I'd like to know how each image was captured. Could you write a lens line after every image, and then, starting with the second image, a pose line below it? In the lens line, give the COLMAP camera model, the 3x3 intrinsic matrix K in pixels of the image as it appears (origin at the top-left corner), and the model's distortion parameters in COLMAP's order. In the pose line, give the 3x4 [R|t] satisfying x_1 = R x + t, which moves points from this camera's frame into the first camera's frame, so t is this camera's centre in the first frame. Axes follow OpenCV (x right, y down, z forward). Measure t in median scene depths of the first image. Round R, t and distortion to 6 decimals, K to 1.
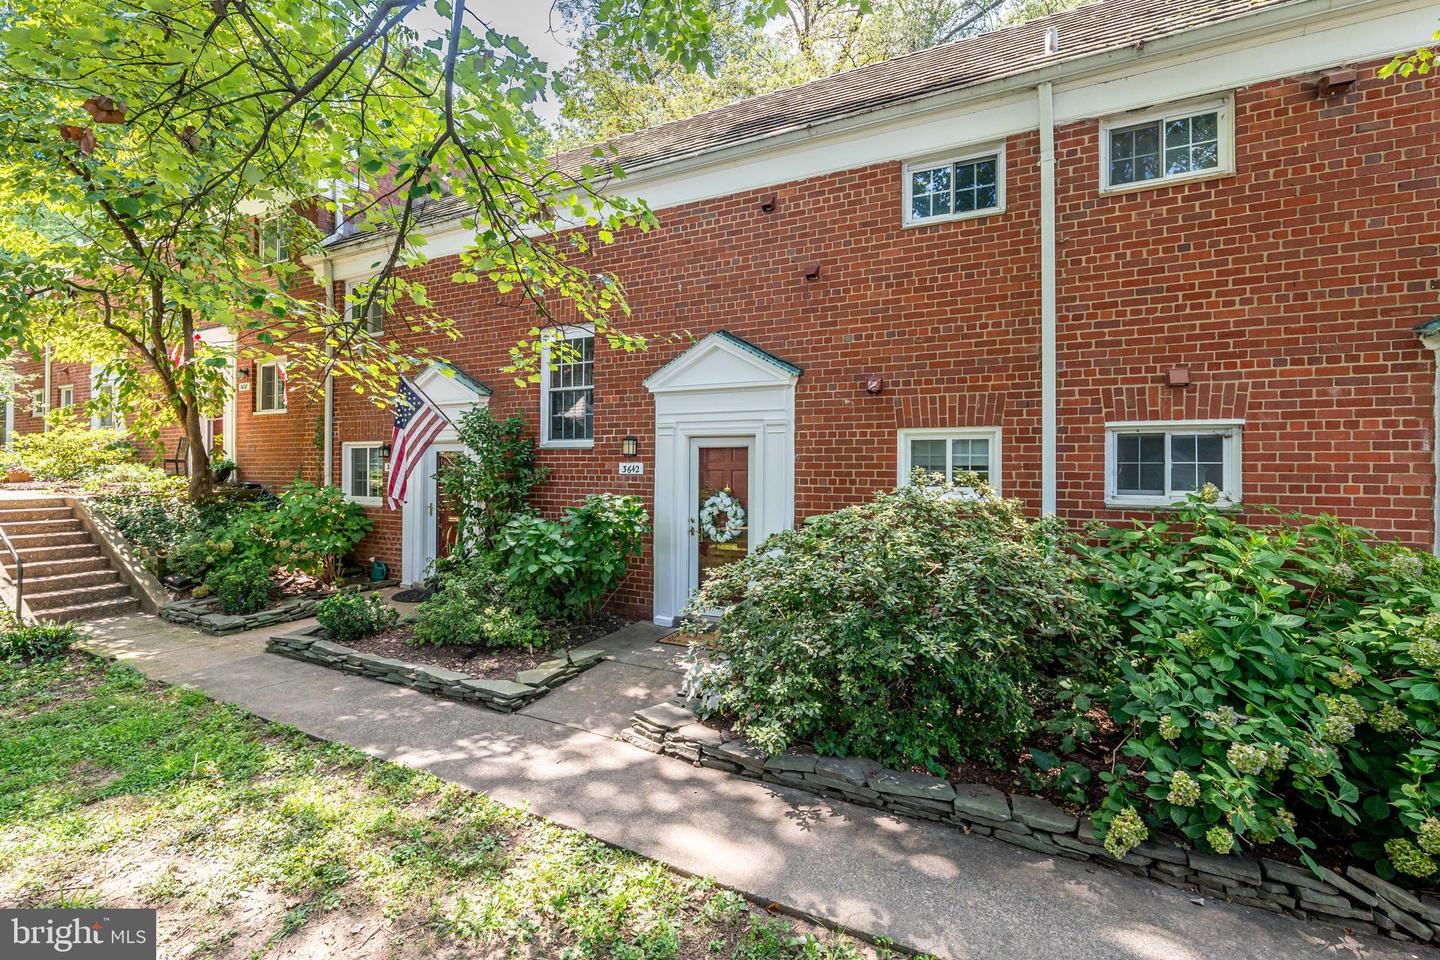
lens RADIAL K [[624.7, 0, 711.9], [0, 624.7, 467.2], [0, 0, 1]] dist [-0.008082, -0.000112]
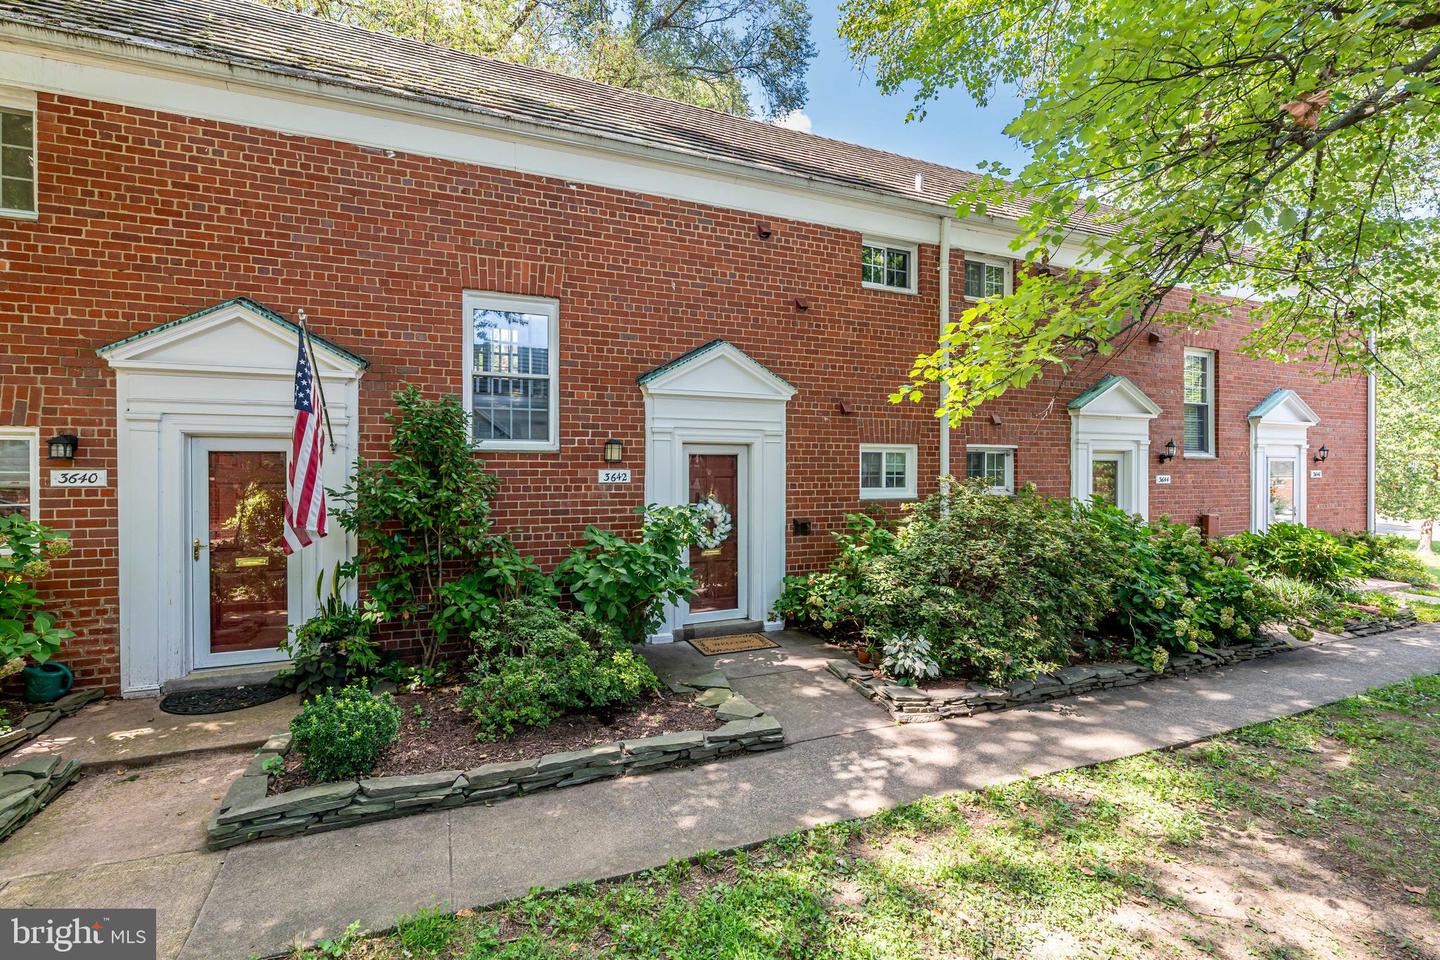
lens RADIAL K [[618.2, 0, 720.0], [0, 618.2, 480.0], [0, 0, 1]] dist [0.003844, 0.000216]
pose [[0.651853, -0.010991, 0.758266, -0.821605], [0.006445, 0.999939, 0.008954, 0.000679], [-0.758318, -0.000950, 0.651884, 0.375933]]
